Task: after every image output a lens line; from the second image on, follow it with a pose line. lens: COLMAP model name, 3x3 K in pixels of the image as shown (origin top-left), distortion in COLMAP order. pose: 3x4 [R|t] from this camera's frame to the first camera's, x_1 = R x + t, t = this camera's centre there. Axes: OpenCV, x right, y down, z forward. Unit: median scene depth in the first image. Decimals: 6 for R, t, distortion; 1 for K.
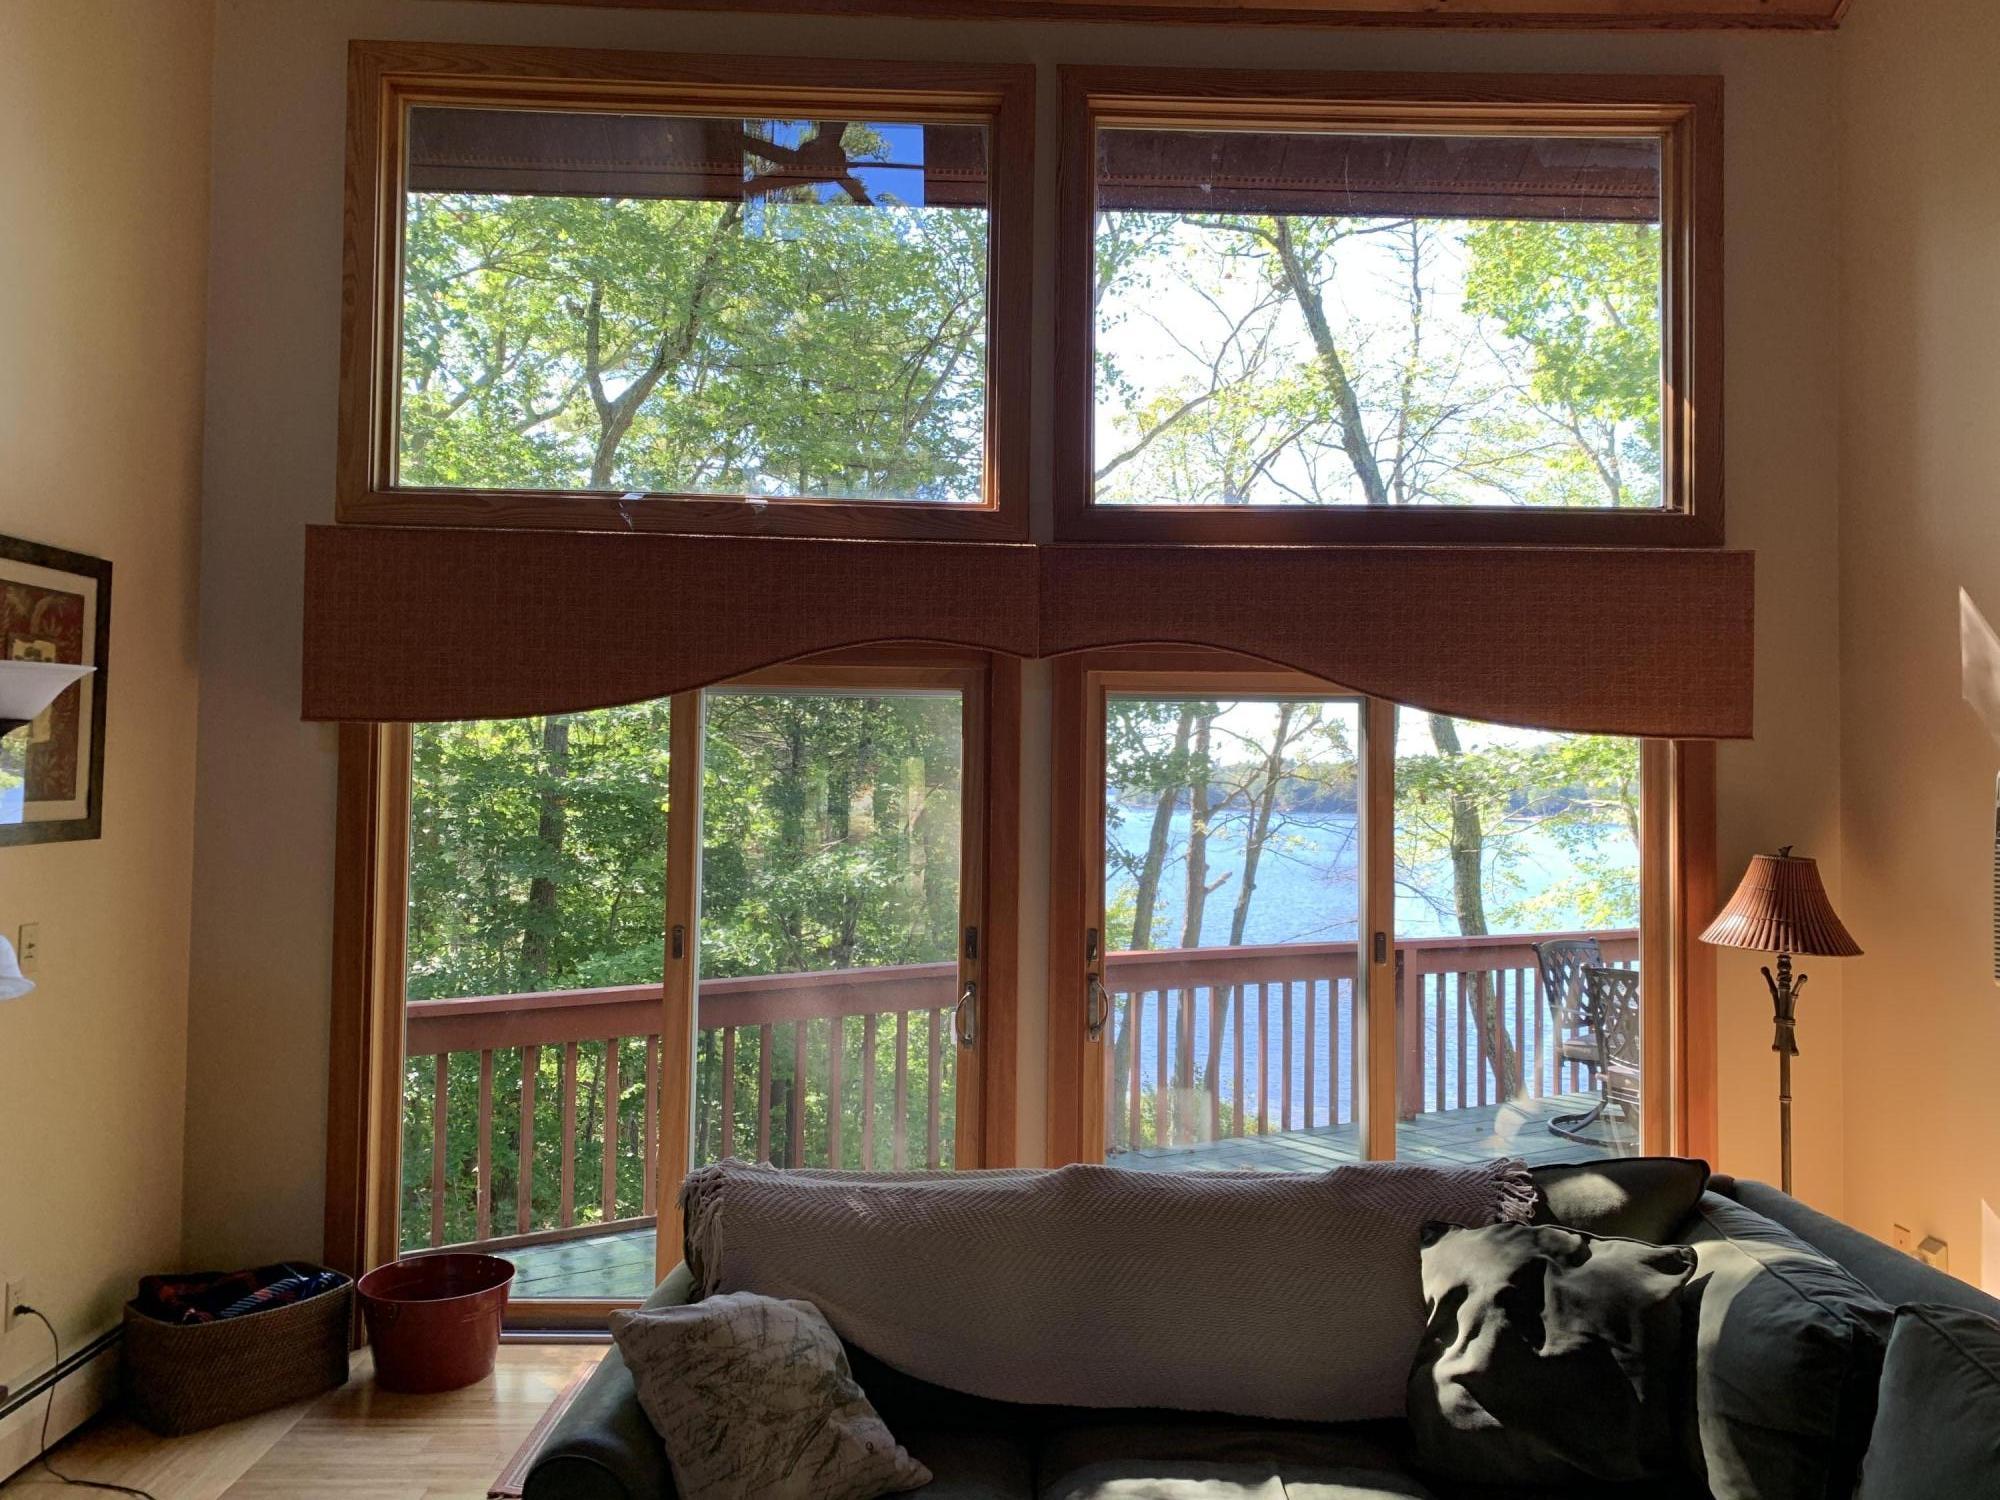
lens RADIAL K [[1487.5, 0, 1000.0], [0, 1487.5, 750.0], [0, 0, 1]] dist [0.003938, 0.012956]
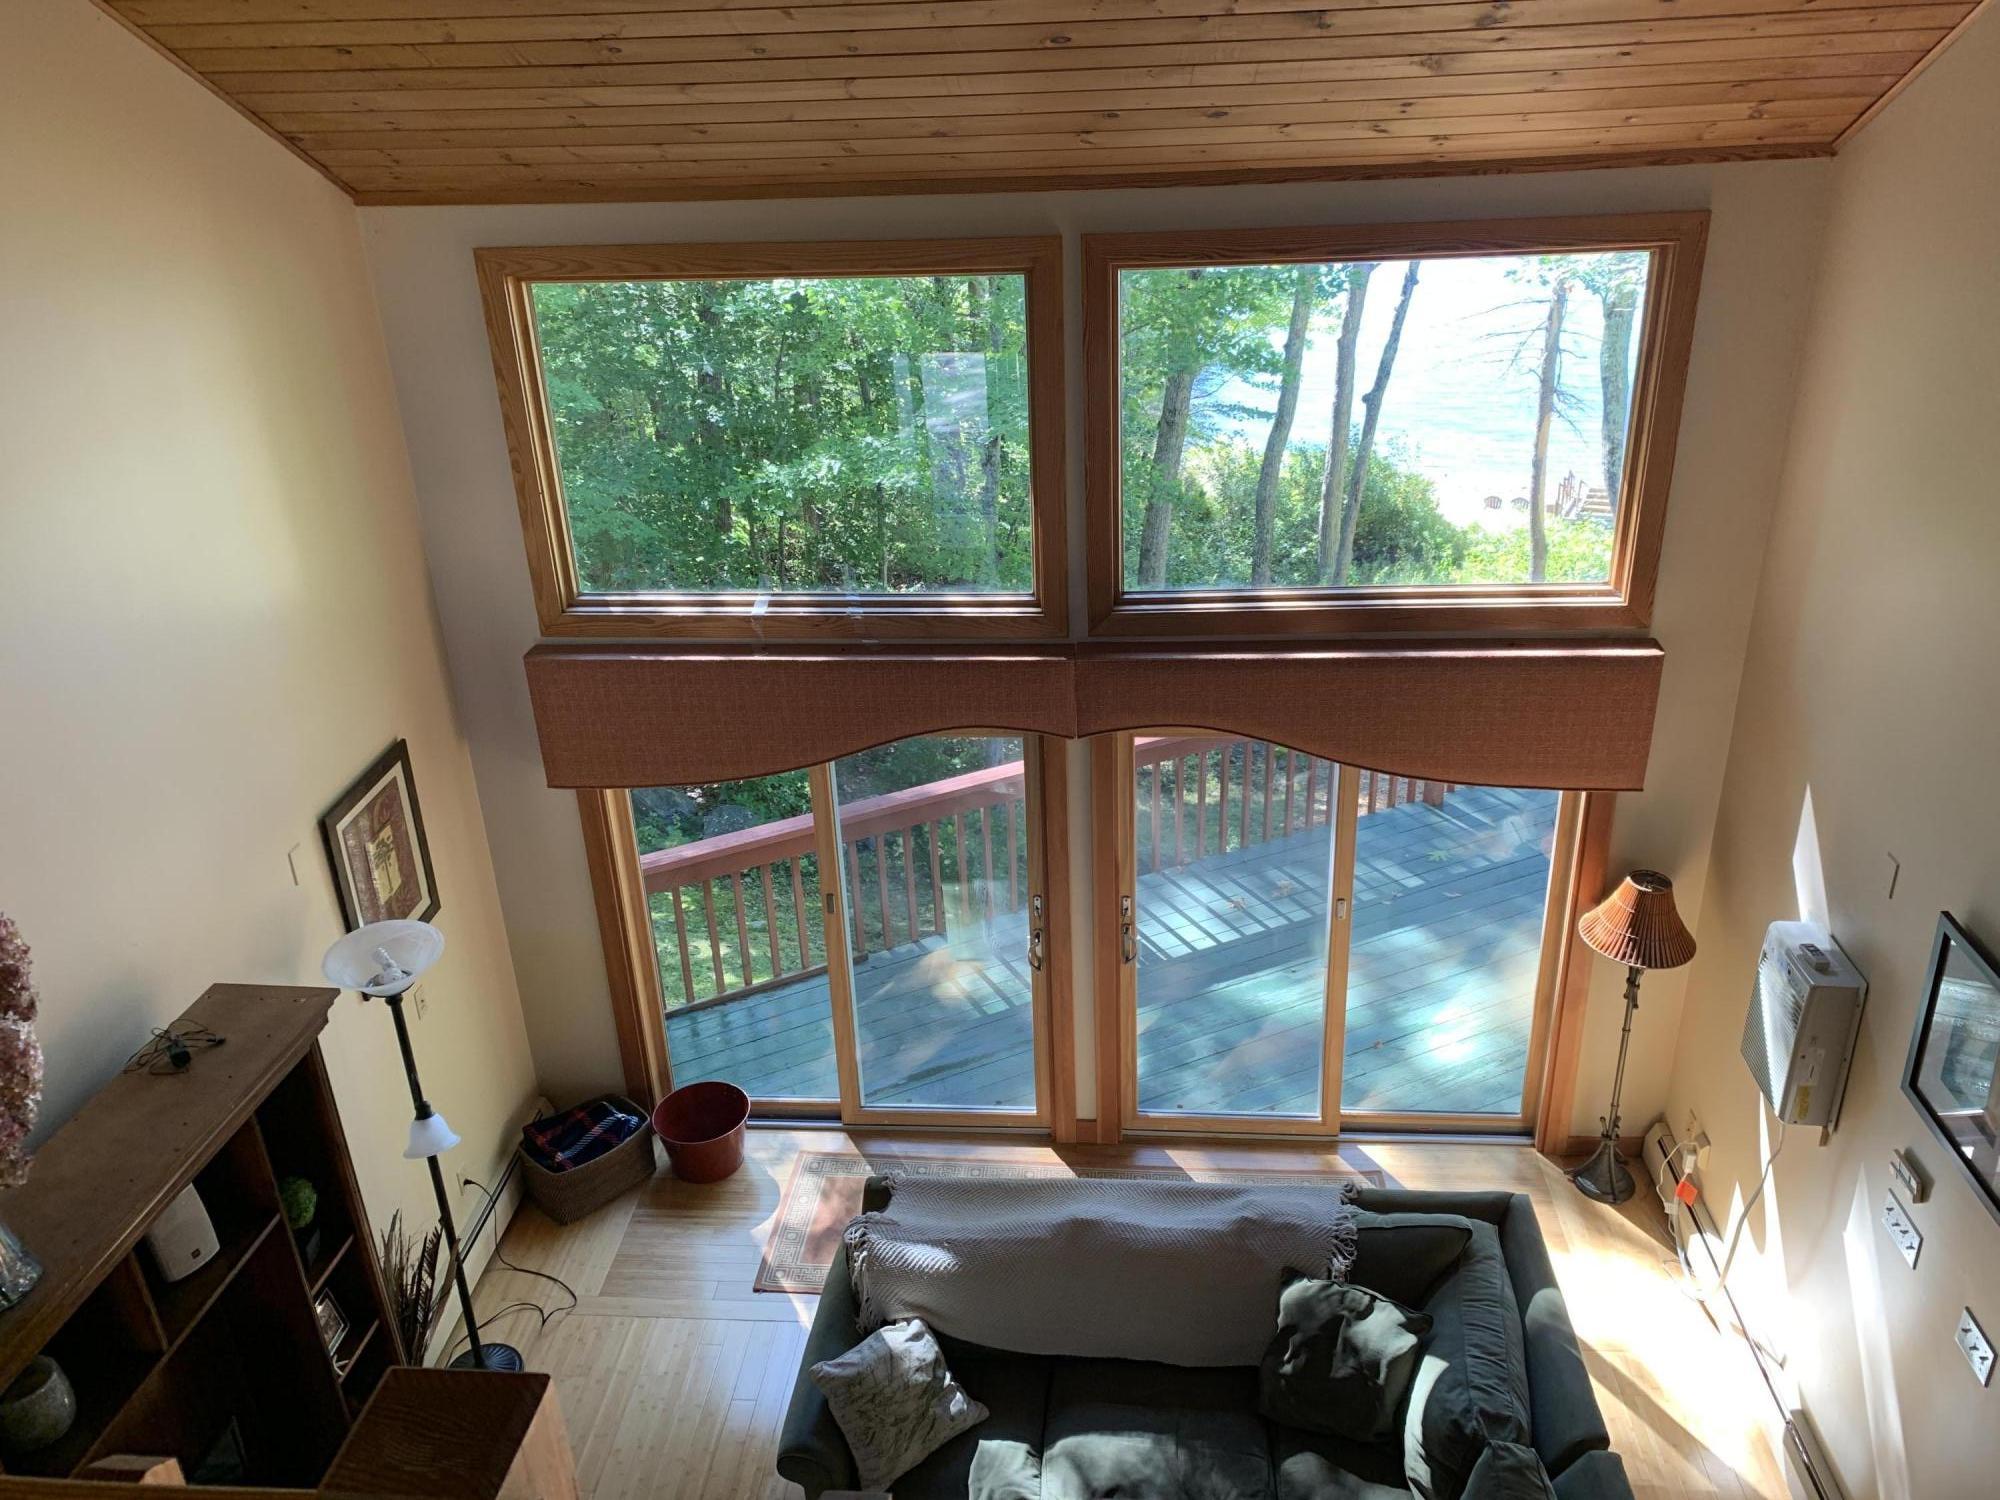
lens RADIAL K [[1459.1, 0, 1000.0], [0, 1459.1, 750.0], [0, 0, 1]] dist [0.019220, 0.001439]
pose [[0.993120, -0.004388, -0.117018, 0.110962], [0.055170, 0.898971, 0.434519, -0.628085], [0.103289, -0.437986, 0.893029, -0.160419]]
